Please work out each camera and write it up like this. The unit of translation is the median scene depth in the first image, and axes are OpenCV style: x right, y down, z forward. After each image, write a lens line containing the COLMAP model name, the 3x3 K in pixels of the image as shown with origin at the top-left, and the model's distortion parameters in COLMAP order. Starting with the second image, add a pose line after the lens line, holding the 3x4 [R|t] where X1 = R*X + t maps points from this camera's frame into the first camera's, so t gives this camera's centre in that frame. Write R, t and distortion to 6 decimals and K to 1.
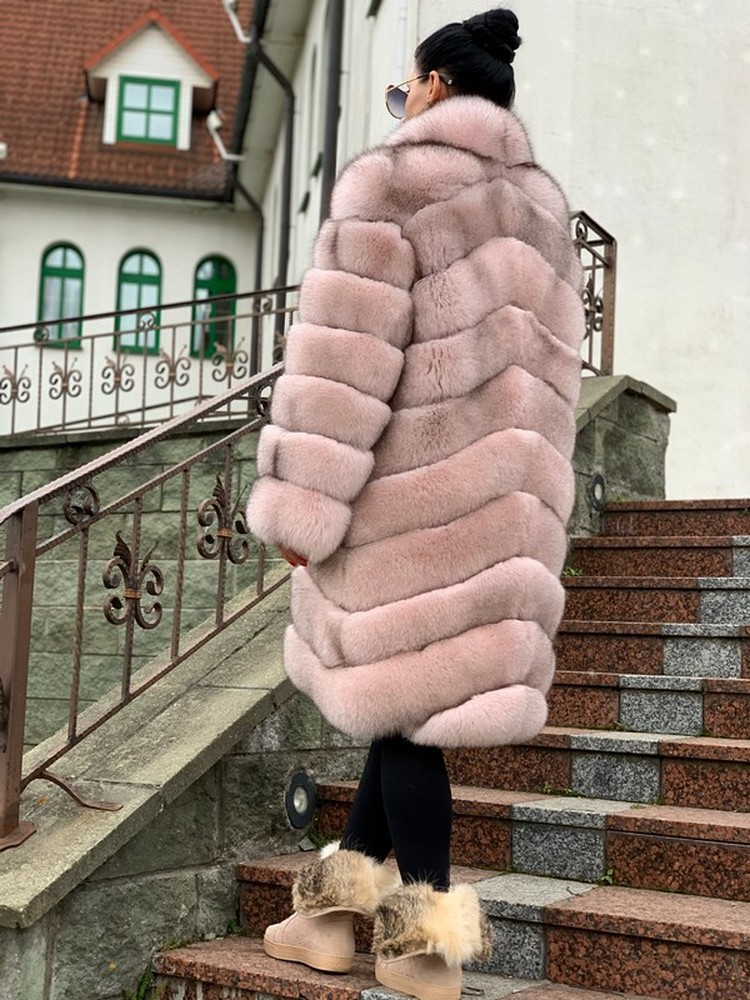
lens RADIAL K [[1516.9, 0, 381.9], [0, 1516.9, 505.9], [0, 0, 1]] dist [0.006762, 0.000000]
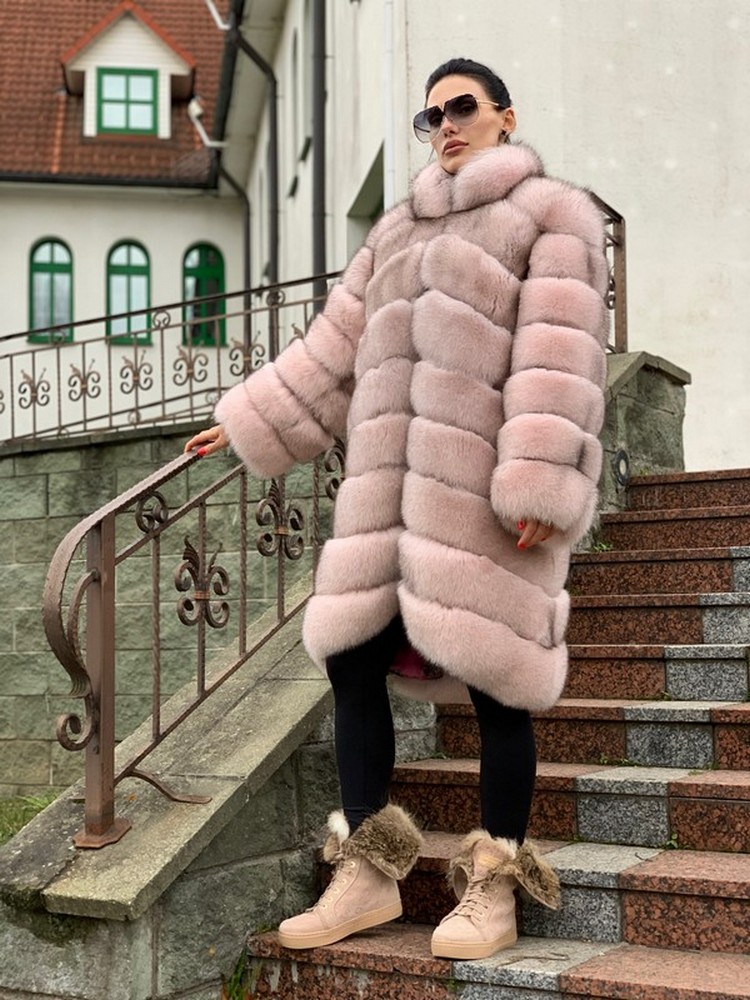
lens RADIAL K [[1517.4, 0, 379.4], [0, 1517.4, 503.7], [0, 0, 1]] dist [0.010546, 0.000000]
pose [[0.998610, -0.052561, 0.003930, -0.025355], [0.052496, 0.998506, 0.015143, -0.008195], [-0.004720, -0.014916, 0.999878, -0.024258]]
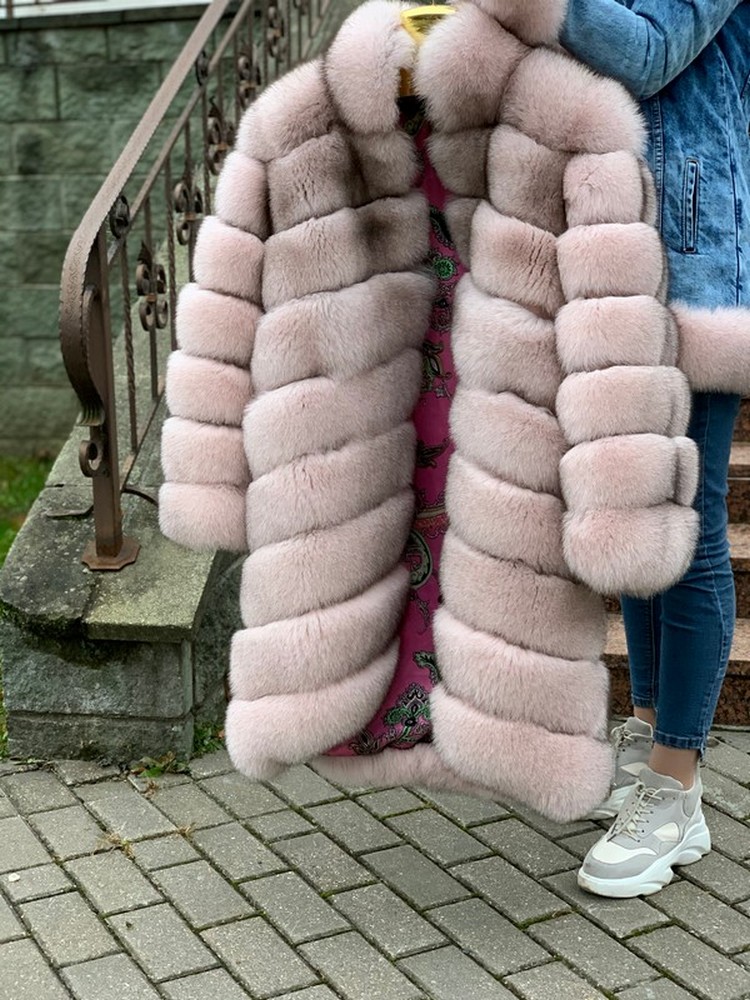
lens RADIAL K [[1516.9, 0, 374.9], [0, 1516.9, 501.5], [0, 0, 1]] dist [0.006762, 0.000000]
pose [[0.935426, -0.117287, 0.333498, -0.218534], [0.010957, 0.952526, 0.304260, -0.066802], [-0.353351, -0.280958, 0.892303, 0.012618]]
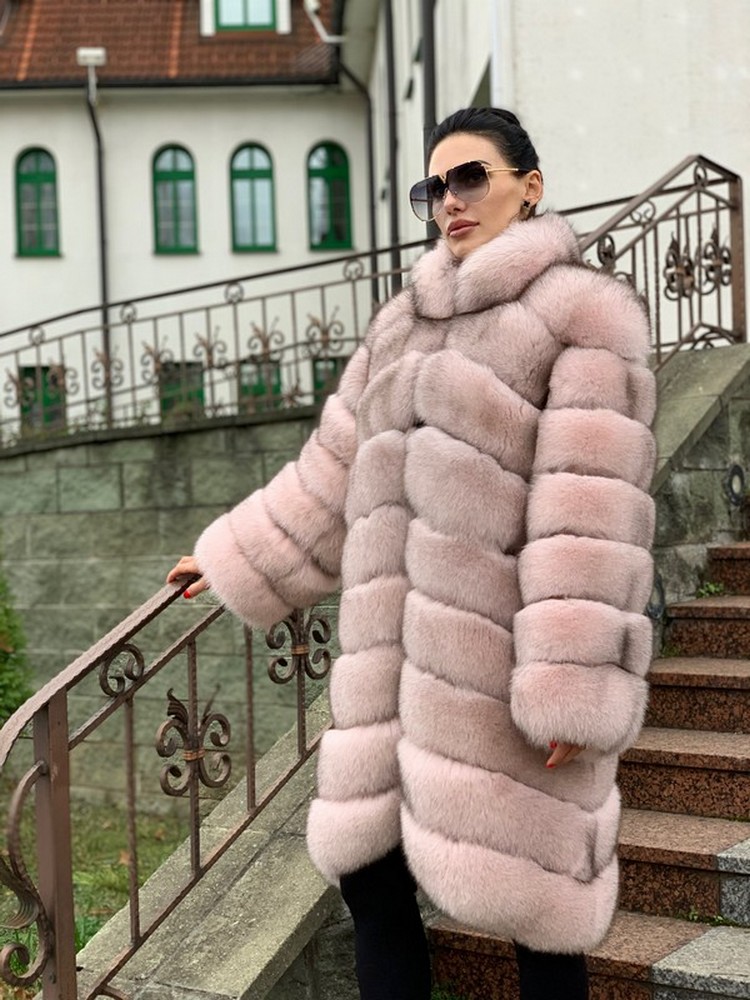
lens RADIAL K [[1517.4, 0, 369.9], [0, 1517.4, 503.7], [0, 0, 1]] dist [0.010546, 0.000000]
pose [[0.991085, -0.076170, -0.109308, 0.024622], [0.086249, 0.992141, 0.090646, -0.090250], [0.101545, -0.099265, 0.989866, 0.093884]]
